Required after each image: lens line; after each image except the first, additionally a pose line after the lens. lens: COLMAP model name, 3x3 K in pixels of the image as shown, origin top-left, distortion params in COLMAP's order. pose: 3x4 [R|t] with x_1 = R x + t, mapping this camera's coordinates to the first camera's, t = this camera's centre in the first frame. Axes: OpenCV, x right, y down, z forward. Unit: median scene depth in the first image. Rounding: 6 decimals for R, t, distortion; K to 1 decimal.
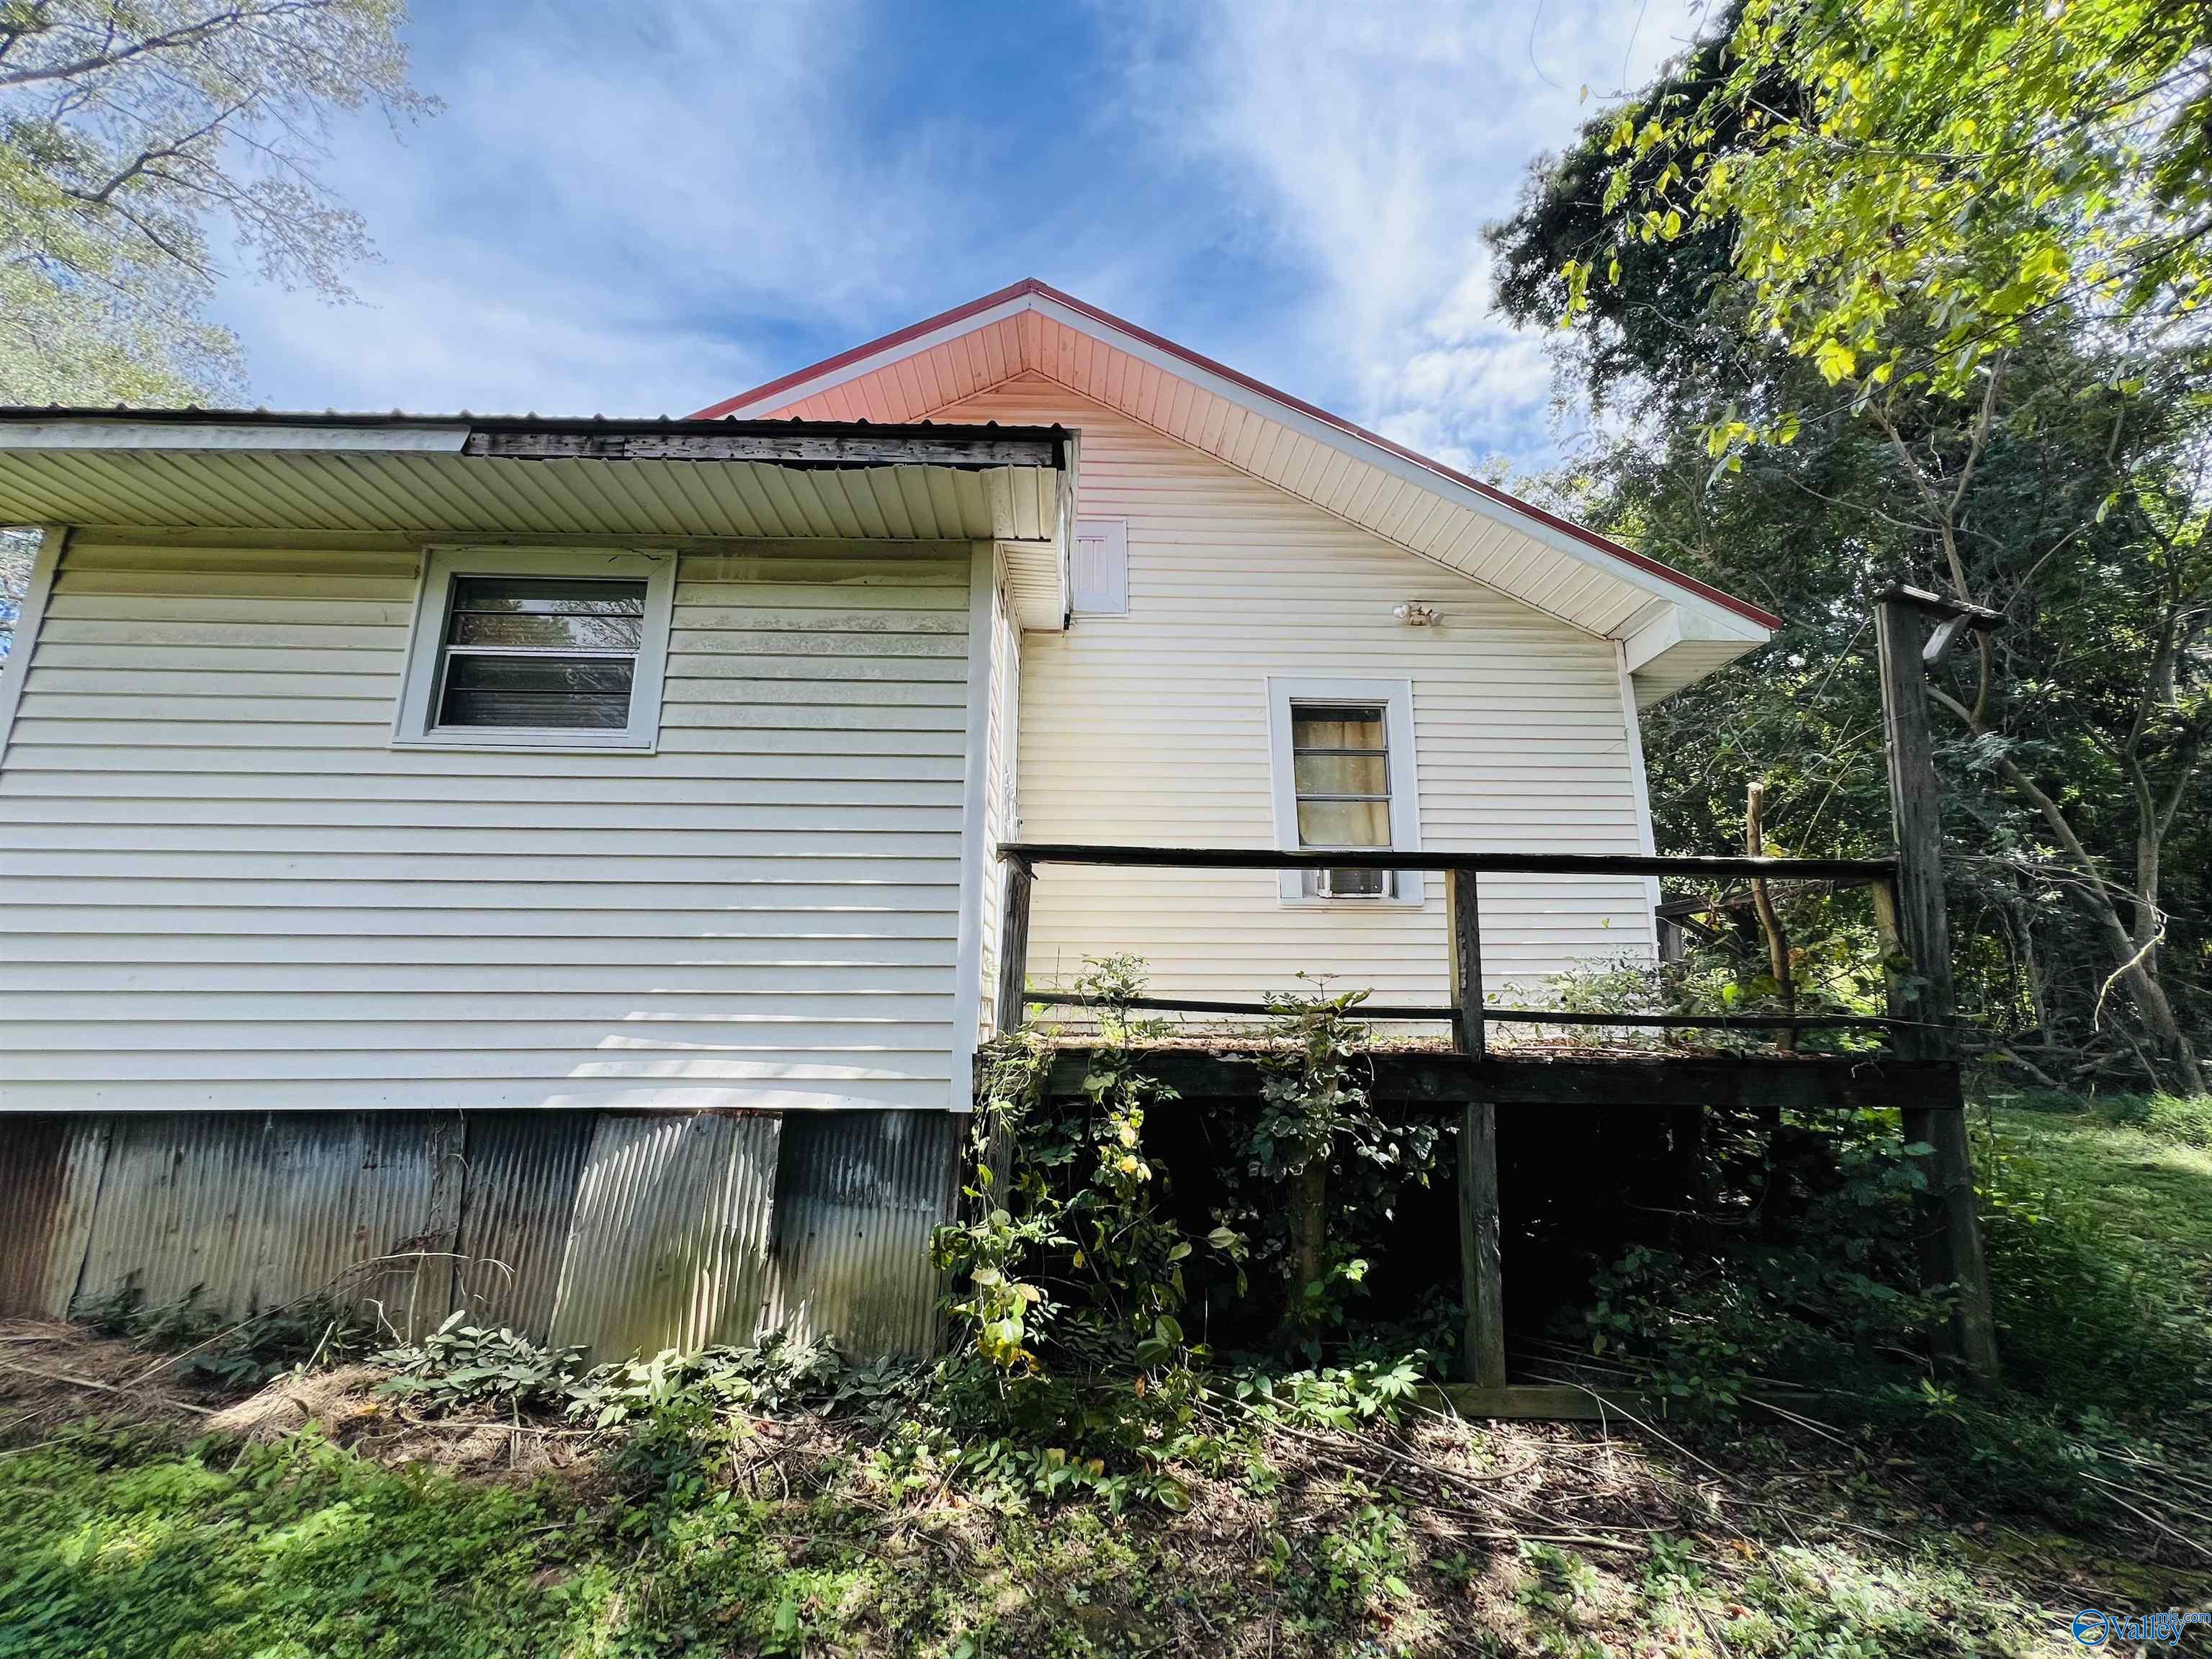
lens RADIAL K [[885.9, 0, 1097.2], [0, 885.9, 838.3], [0, 0, 1]] dist [-0.005955, 0.000022]
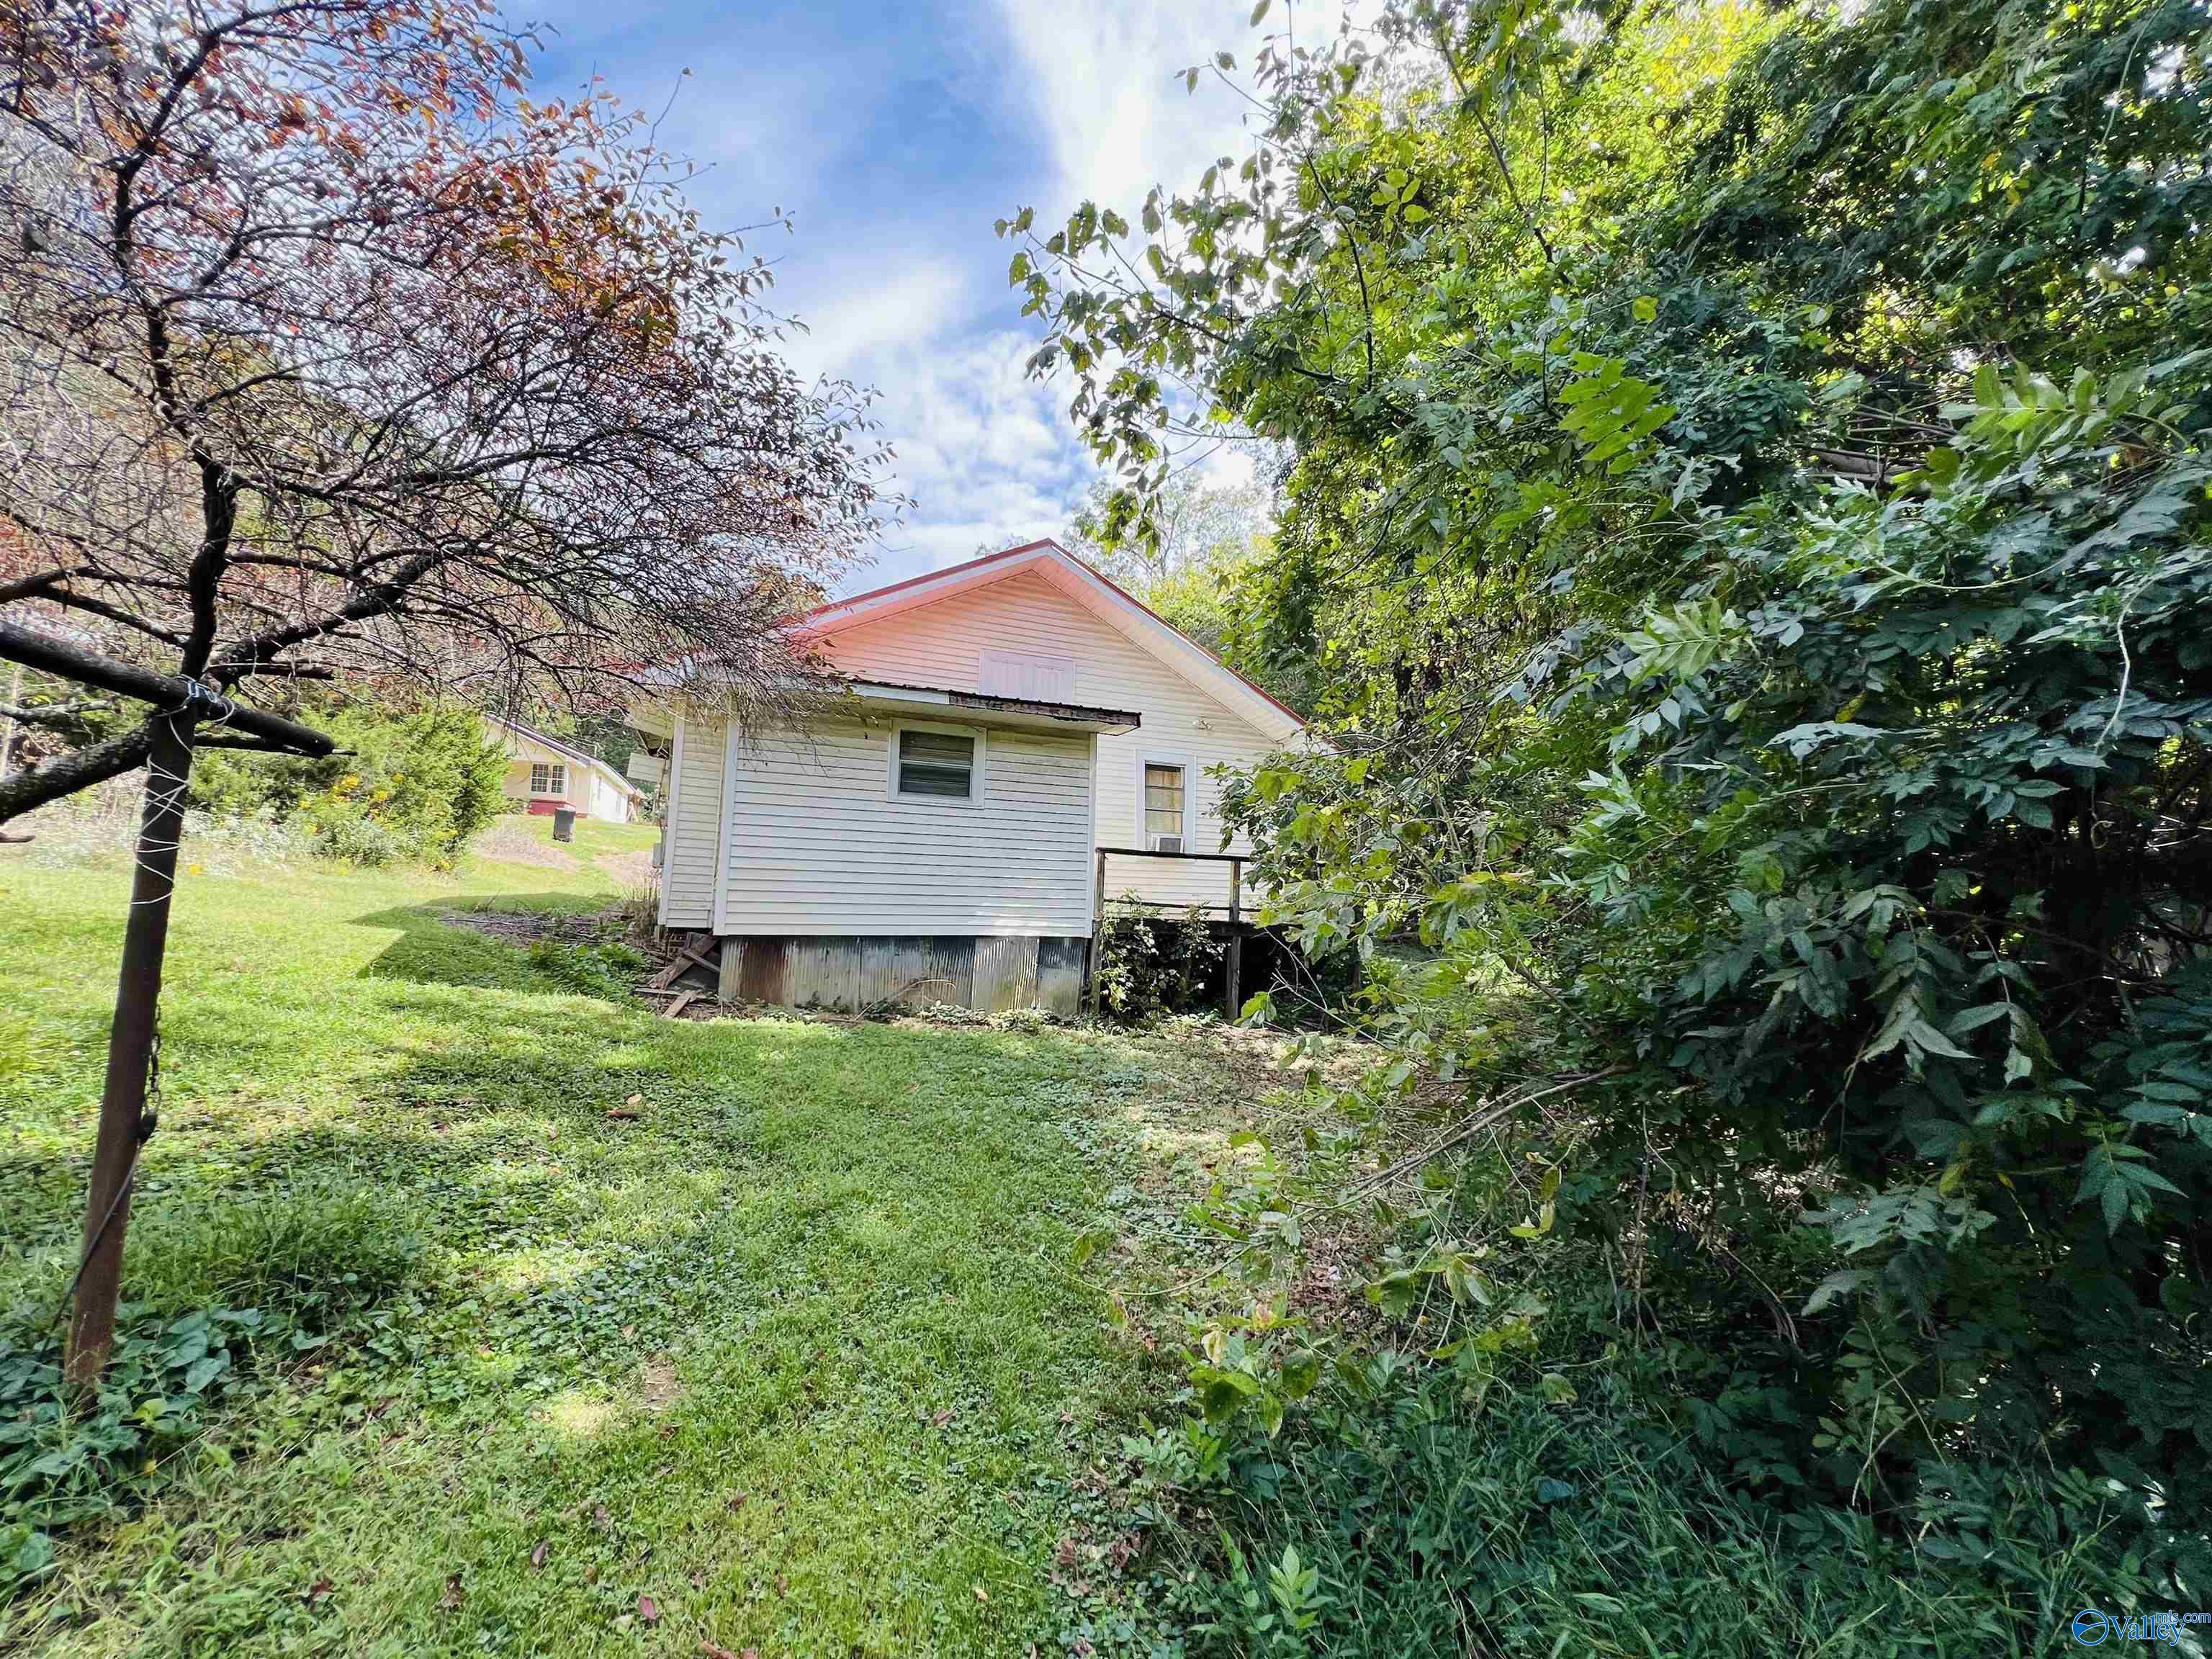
lens RADIAL K [[877.6, 0, 1108.6], [0, 877.6, 824.7], [0, 0, 1]] dist [0.000842, -0.000536]
pose [[0.923159, 0.056379, 0.380261, -1.179104], [-0.099281, 0.990595, 0.094155, -0.340918], [-0.371376, -0.124673, 0.920074, -1.633918]]
